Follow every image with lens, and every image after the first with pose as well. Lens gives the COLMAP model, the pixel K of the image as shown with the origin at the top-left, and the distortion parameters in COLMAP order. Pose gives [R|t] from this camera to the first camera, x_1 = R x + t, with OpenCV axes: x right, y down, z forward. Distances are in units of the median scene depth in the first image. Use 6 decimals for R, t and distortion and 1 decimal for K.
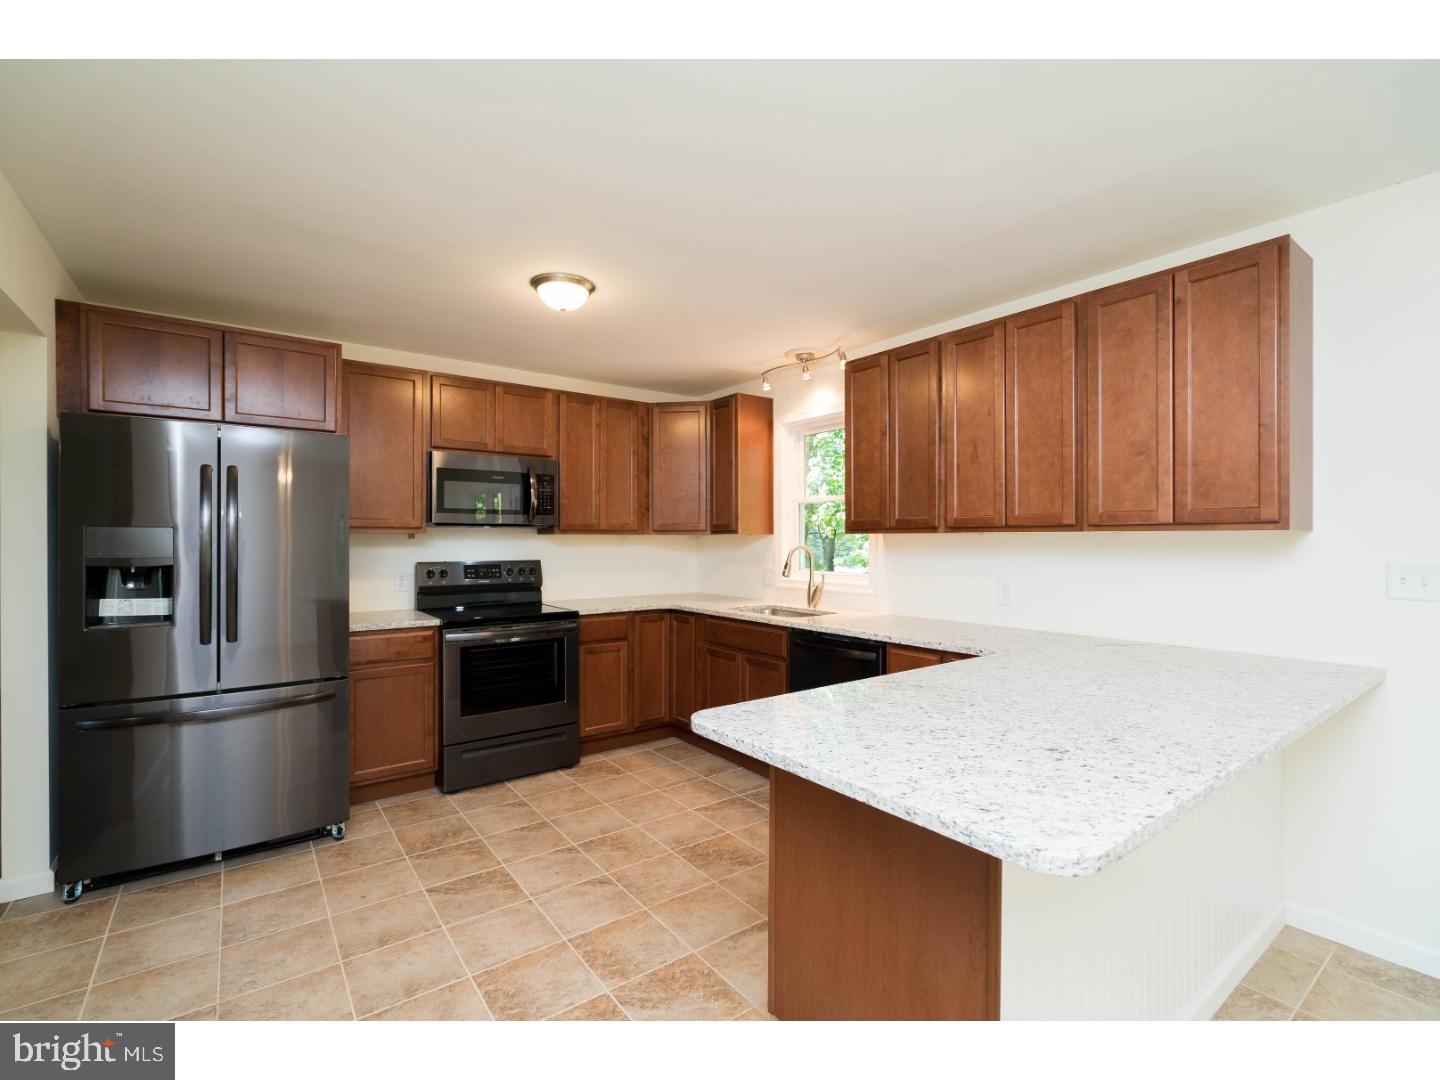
lens RADIAL K [[659.1, 0, 714.4], [0, 659.1, 538.7], [0, 0, 1]] dist [0.001387, 0.002267]
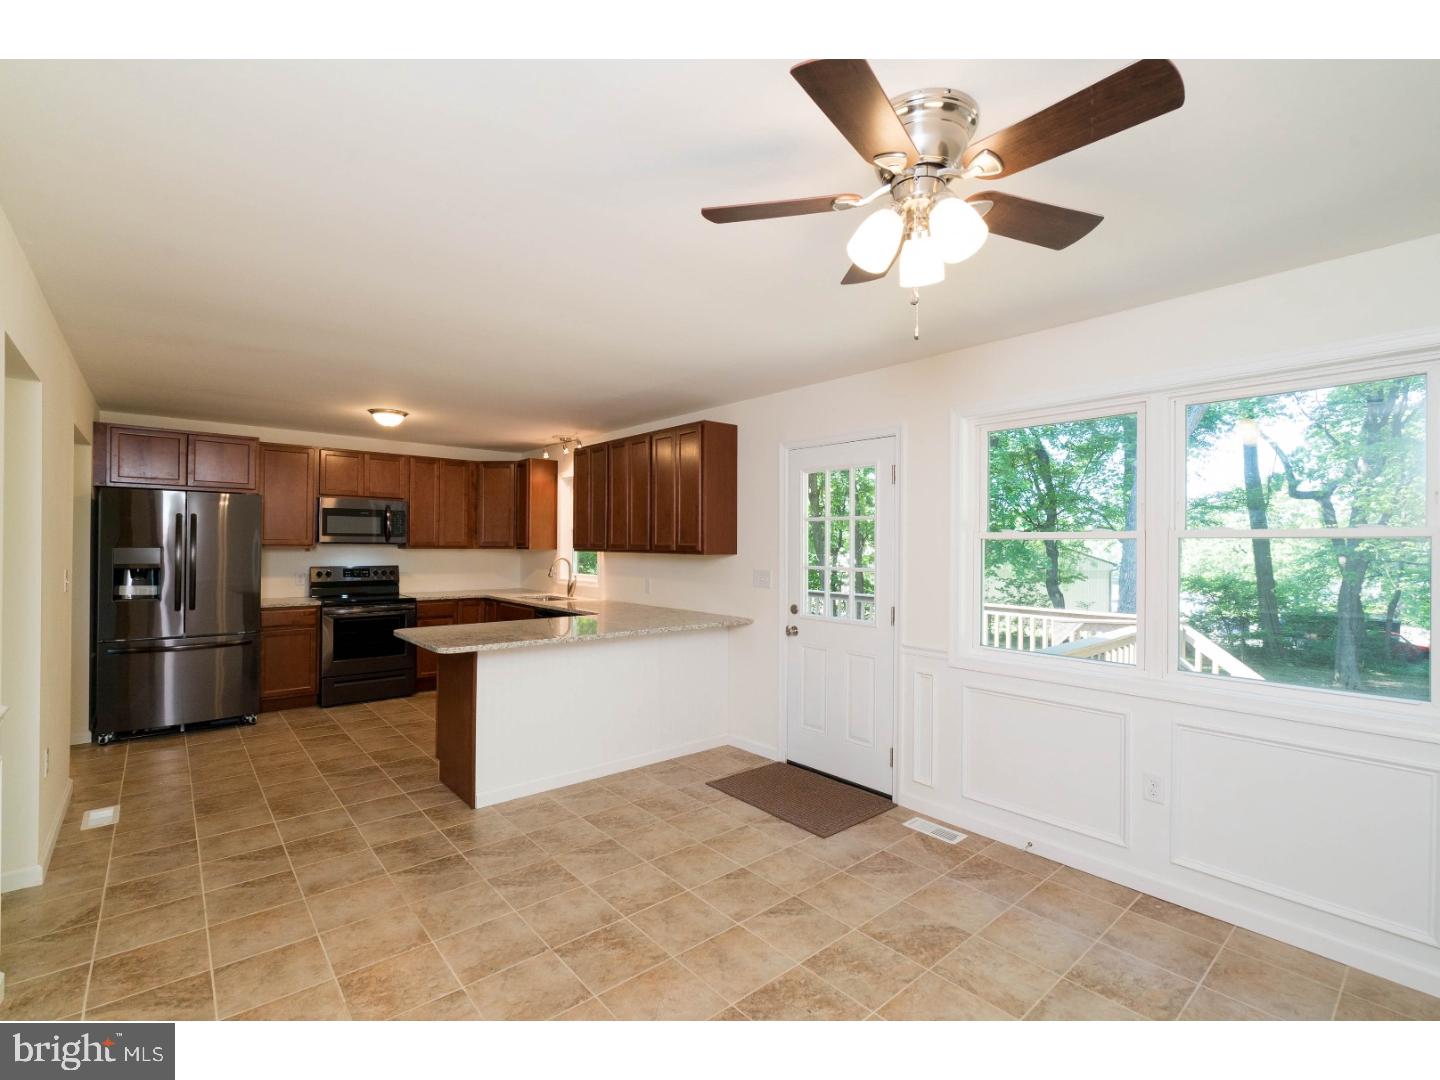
lens RADIAL K [[659.1, 0, 715.0], [0, 659.1, 539.4], [0, 0, 1]] dist [0.001387, 0.002267]
pose [[0.997630, 0.008963, 0.068215, 0.416934], [-0.008599, 0.999947, -0.005630, -0.029464], [-0.068262, 0.005030, 0.997655, -0.655891]]
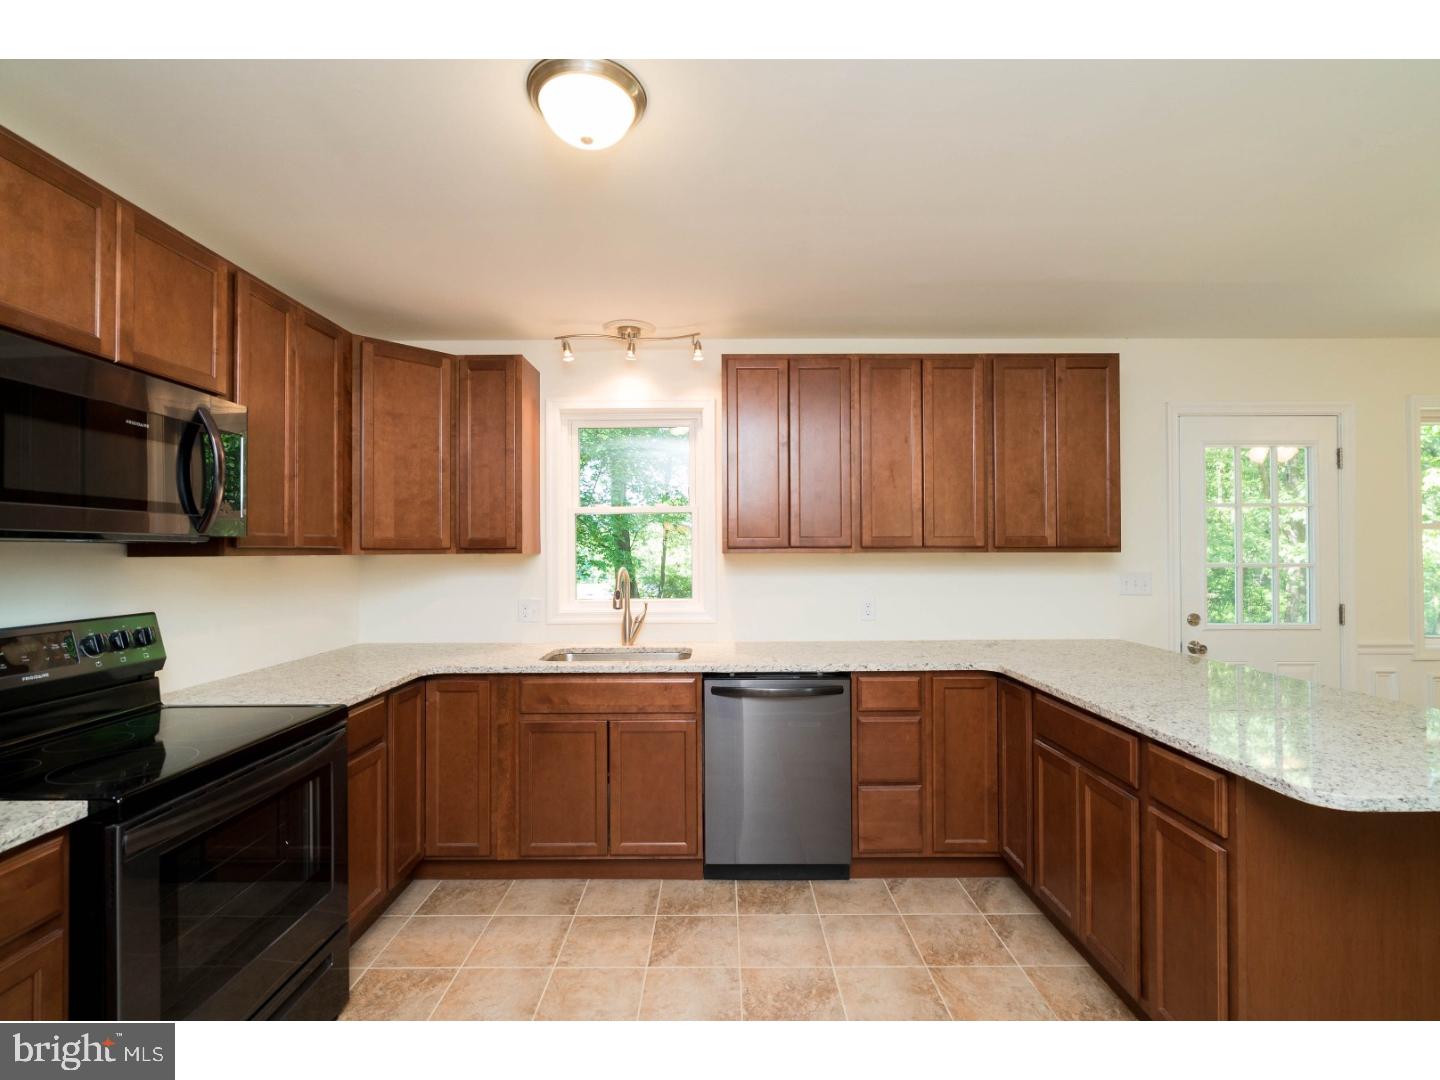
lens RADIAL K [[659.1, 0, 722.0], [0, 659.1, 540.9], [0, 0, 1]] dist [0.001387, 0.002267]
pose [[0.592138, 0.010476, 0.805768, -0.465636], [0.003086, 0.999879, -0.015267, -0.010350], [-0.805831, 0.011526, 0.592034, 0.465663]]
